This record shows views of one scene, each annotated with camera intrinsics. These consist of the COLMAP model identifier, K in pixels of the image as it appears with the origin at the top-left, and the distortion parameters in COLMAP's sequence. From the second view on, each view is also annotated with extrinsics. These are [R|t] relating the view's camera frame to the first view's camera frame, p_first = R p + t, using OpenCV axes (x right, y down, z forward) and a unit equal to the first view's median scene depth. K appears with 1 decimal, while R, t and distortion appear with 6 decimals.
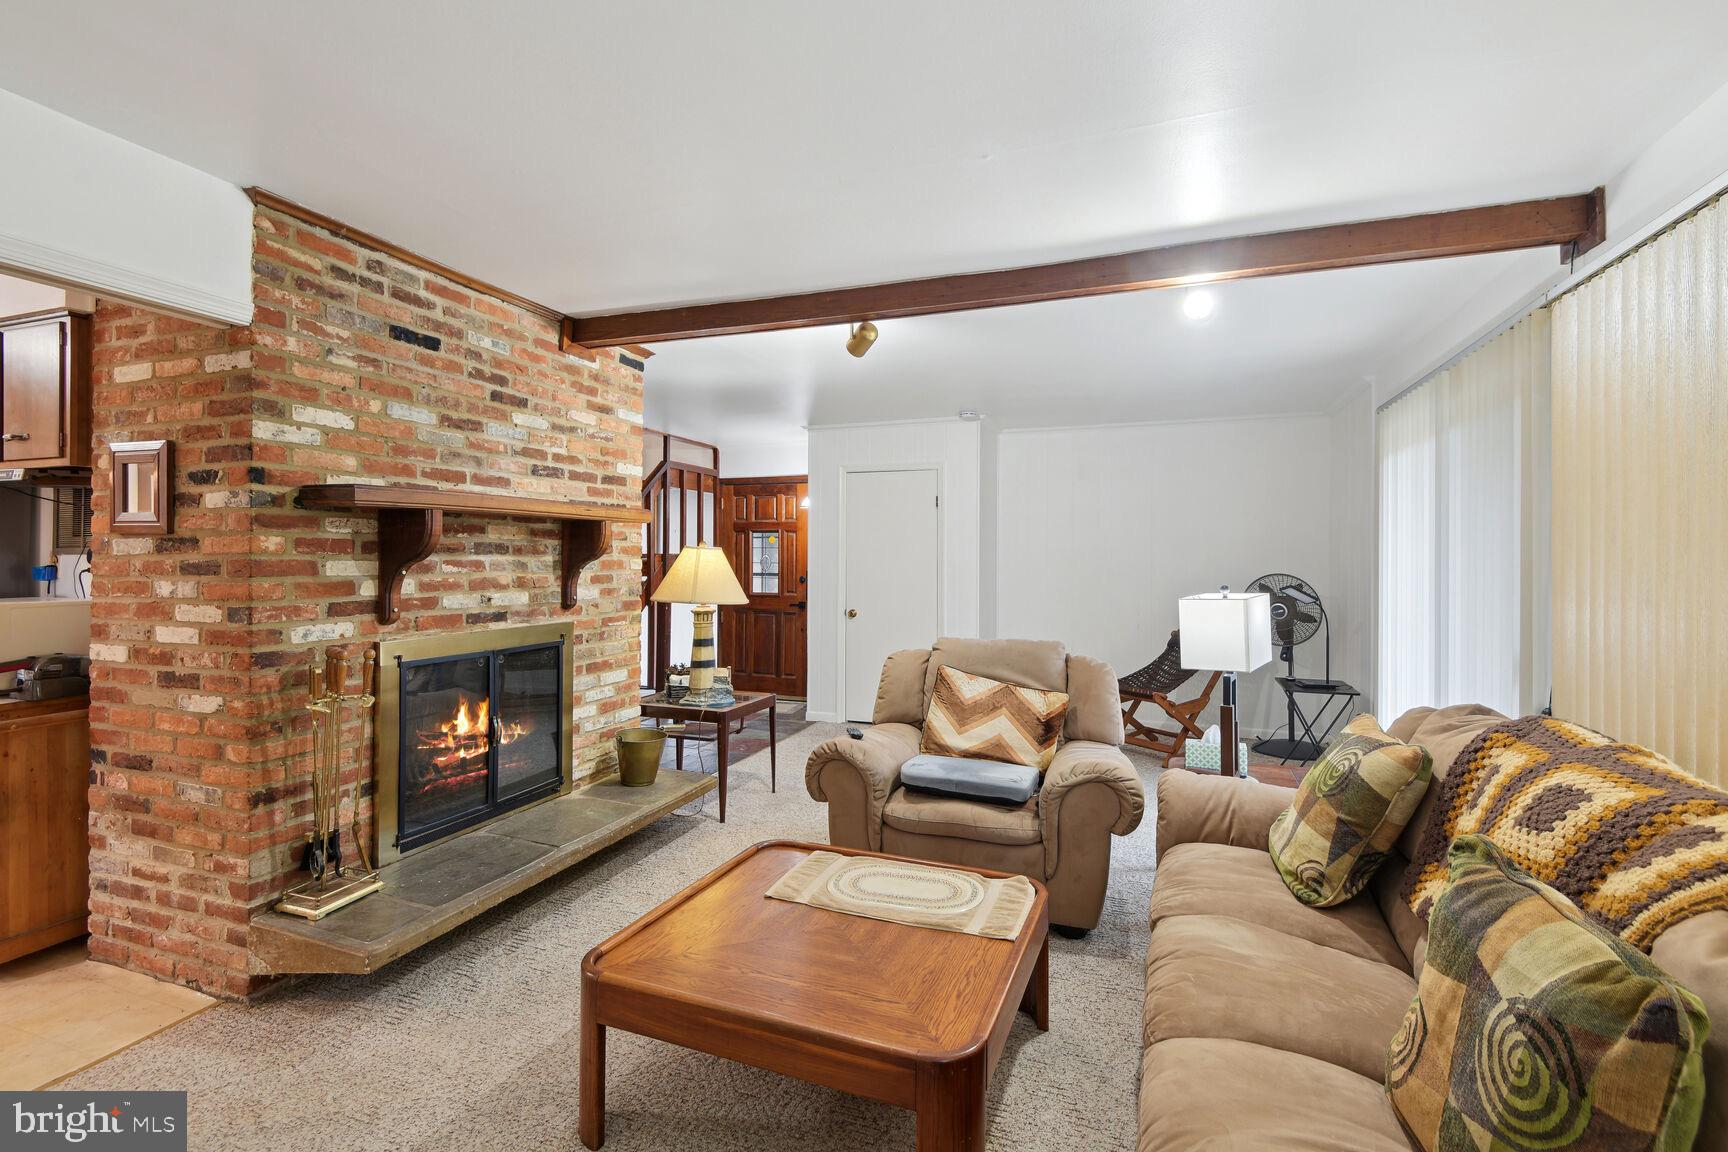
lens RADIAL K [[807.0, 0, 860.9], [0, 807.0, 562.4], [0, 0, 1]] dist [0.017689, -0.007601]
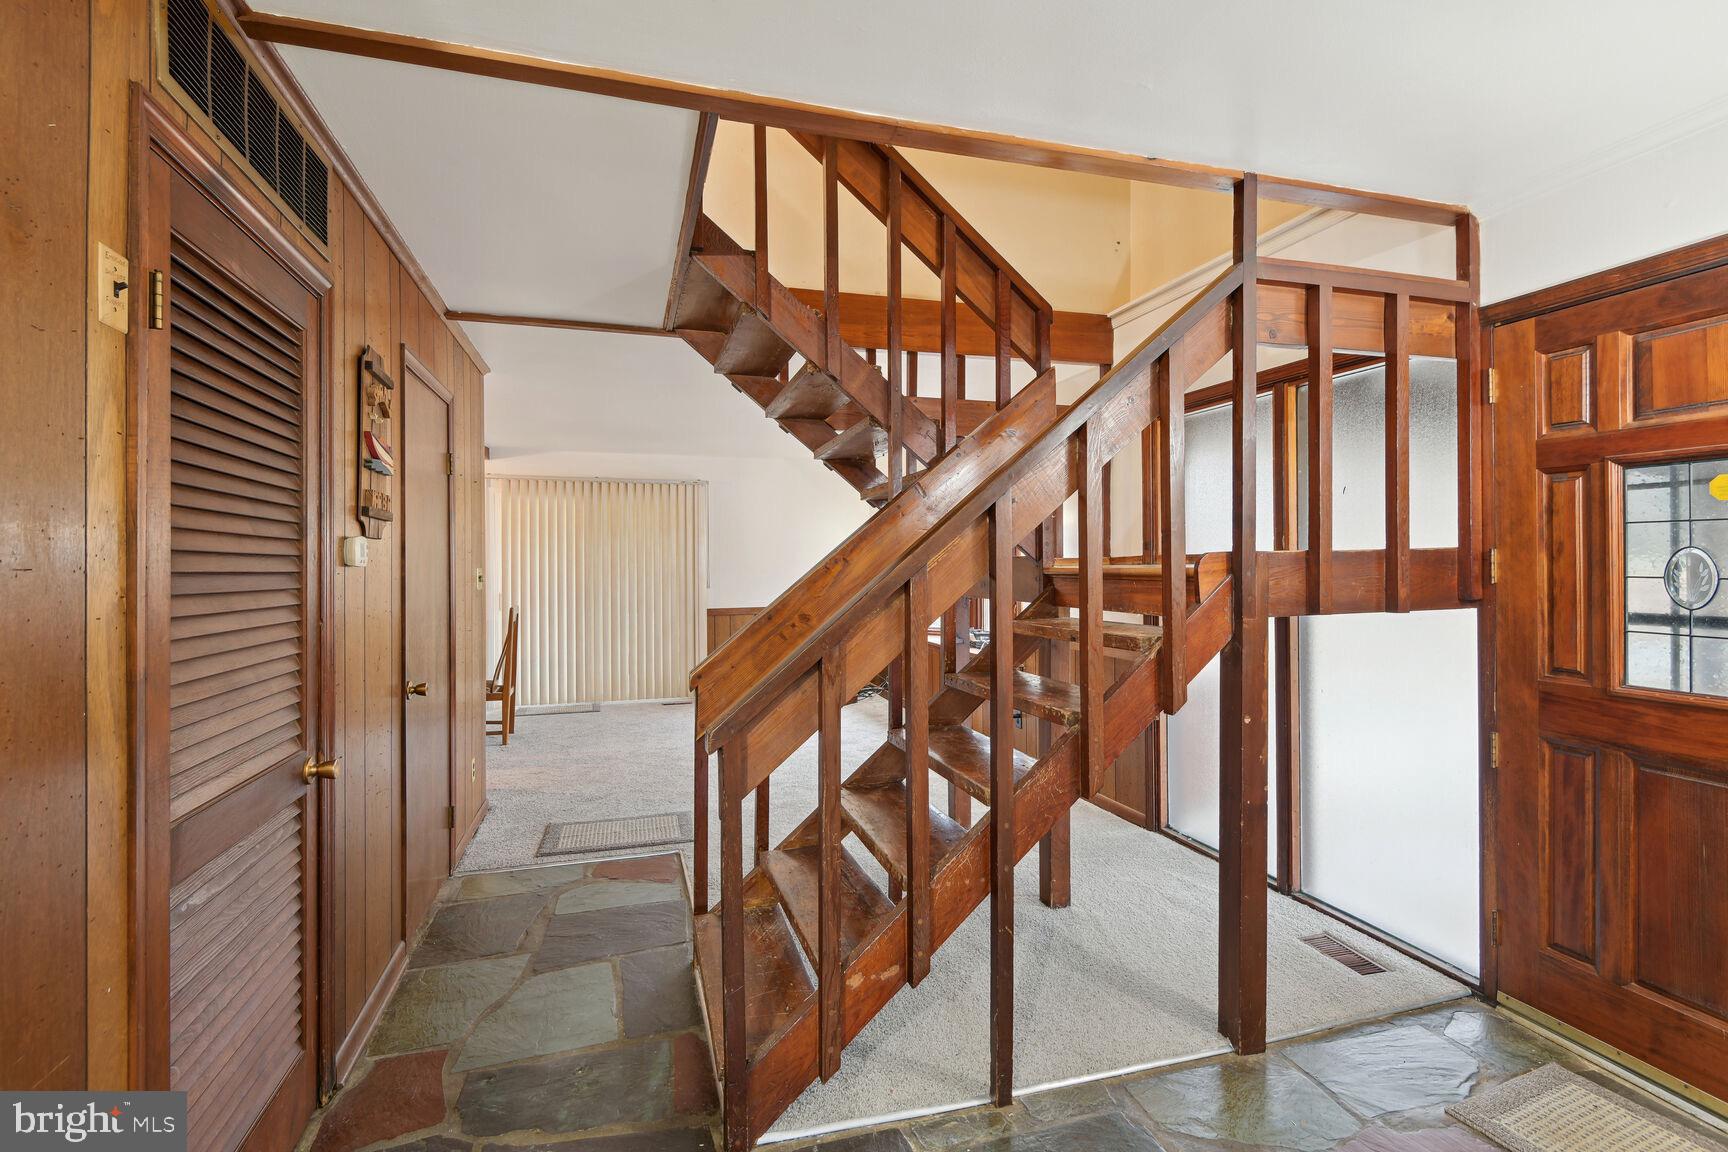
lens RADIAL K [[807.0, 0, 867.7], [0, 807.0, 569.8], [0, 0, 1]] dist [0.017689, -0.007601]
pose [[0.608287, -0.008473, -0.793672, -0.103227], [0.000349, 0.999946, -0.010408, 0.001182], [0.793717, 0.006054, 0.608257, 0.914282]]
